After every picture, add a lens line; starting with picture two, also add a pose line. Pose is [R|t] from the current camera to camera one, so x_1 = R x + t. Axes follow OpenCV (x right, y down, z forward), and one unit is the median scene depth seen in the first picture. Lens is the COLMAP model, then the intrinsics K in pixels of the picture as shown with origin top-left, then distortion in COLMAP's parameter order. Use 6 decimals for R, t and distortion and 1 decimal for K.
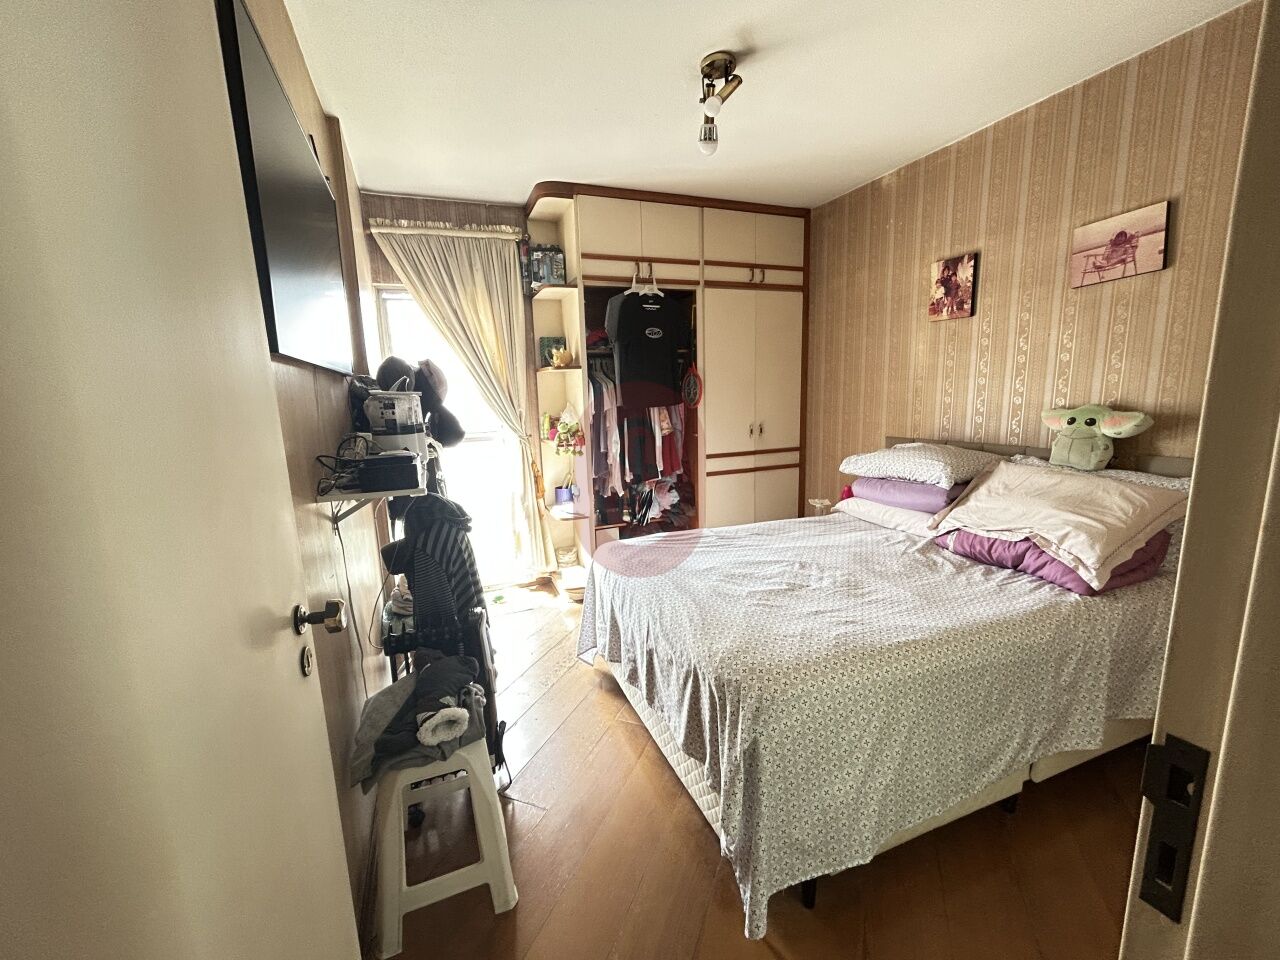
lens RADIAL K [[518.3, 0, 639.6], [0, 518.3, 482.4], [0, 0, 1]] dist [0.001008, -0.000903]
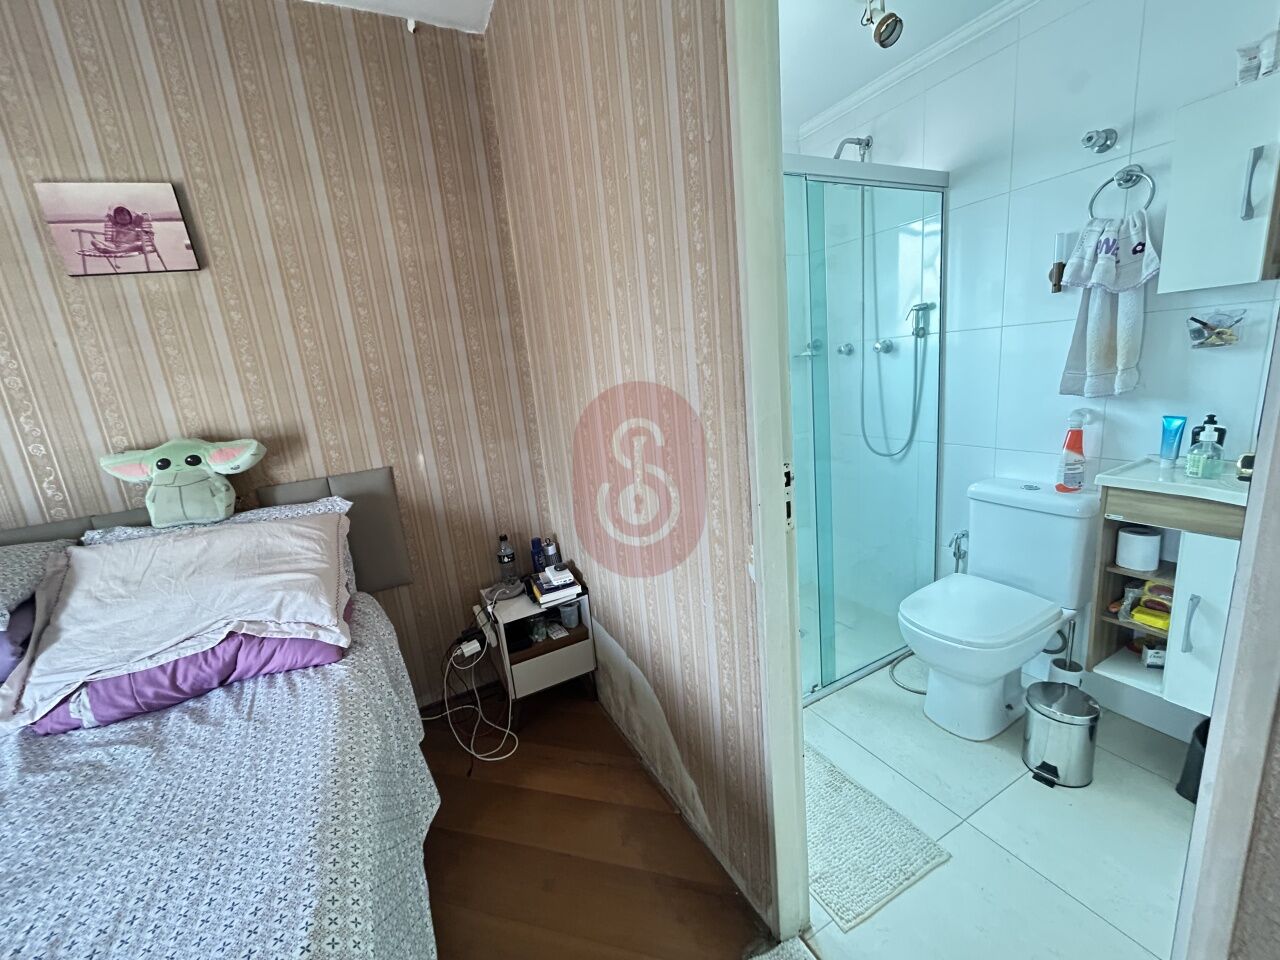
lens RADIAL K [[518.3, 0, 640.4], [0, 518.3, 479.9], [0, 0, 1]] dist [0.001008, -0.000903]
pose [[-0.099588, -0.174020, 0.979693, 0.069231], [0.272843, 0.942074, 0.195073, -0.061616], [-0.956890, 0.286730, -0.046339, 0.438371]]
